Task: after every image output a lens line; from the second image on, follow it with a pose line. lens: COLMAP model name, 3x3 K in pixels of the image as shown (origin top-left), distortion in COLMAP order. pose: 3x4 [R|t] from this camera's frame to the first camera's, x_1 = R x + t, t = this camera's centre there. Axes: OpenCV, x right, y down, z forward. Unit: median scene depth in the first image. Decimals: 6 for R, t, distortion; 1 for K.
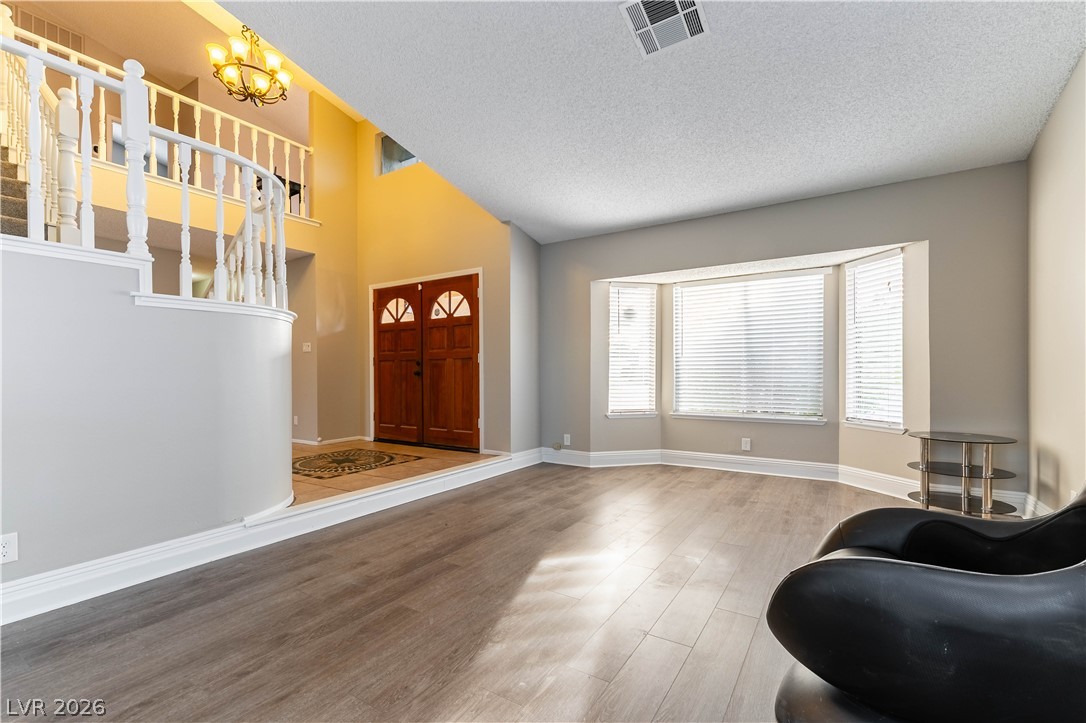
lens RADIAL K [[477.0, 0, 540.1], [0, 477.0, 366.6], [0, 0, 1]] dist [-0.000483, 0.000290]
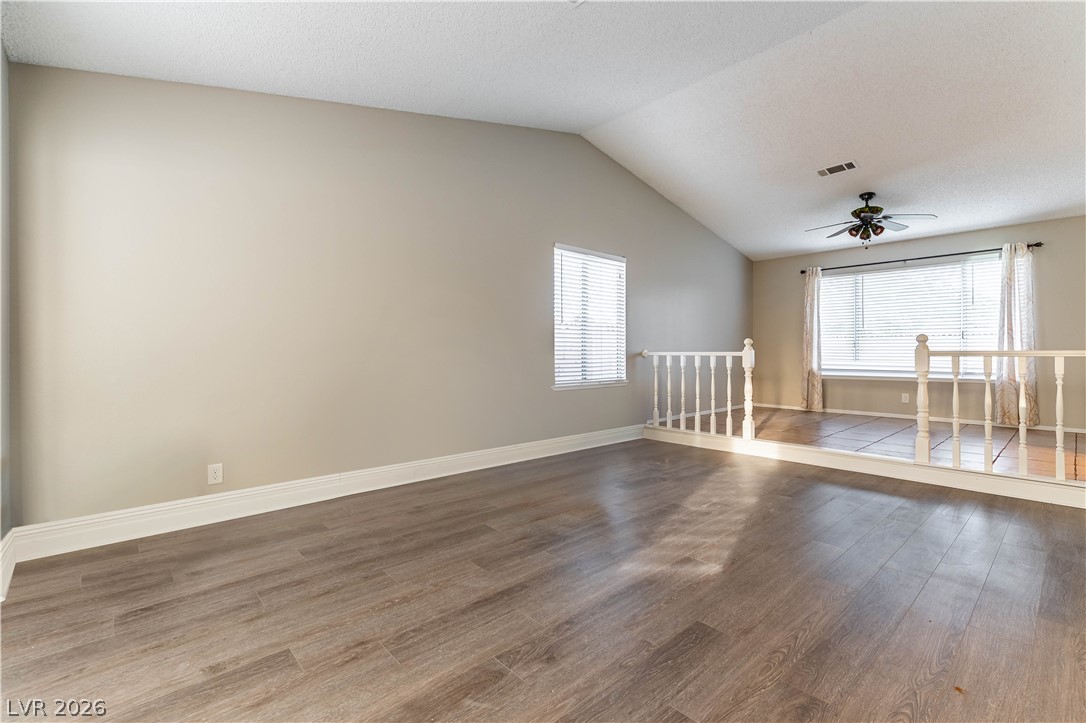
lens RADIAL K [[477.0, 0, 571.6], [0, 477.0, 353.7], [0, 0, 1]] dist [-0.000483, 0.000290]
pose [[-0.975019, 0.011224, 0.221838, 0.040401], [0.010703, 0.999936, -0.003553, 0.011417], [-0.221863, -0.001090, -0.975077, 1.135635]]
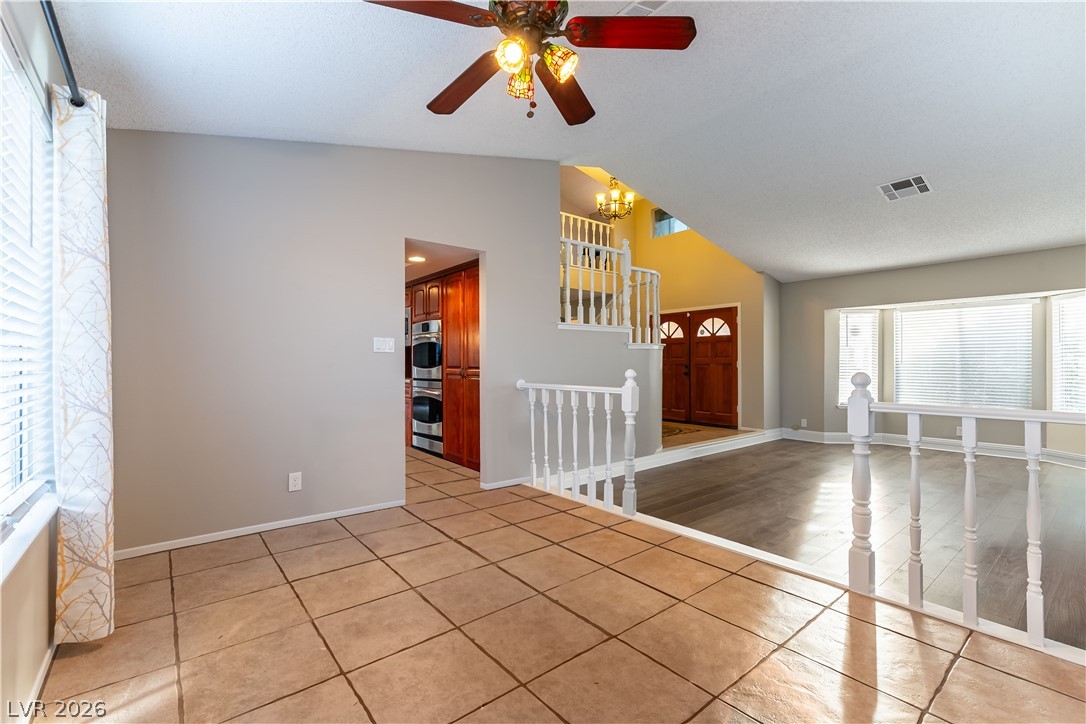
lens RADIAL K [[477.0, 0, 545.1], [0, 477.0, 356.8], [0, 0, 1]] dist [-0.000483, 0.000290]
pose [[0.951047, -0.000719, -0.309047, -0.238564], [0.000287, 0.999999, -0.001444, -0.039187], [0.309047, 0.001284, 0.951046, -0.574763]]
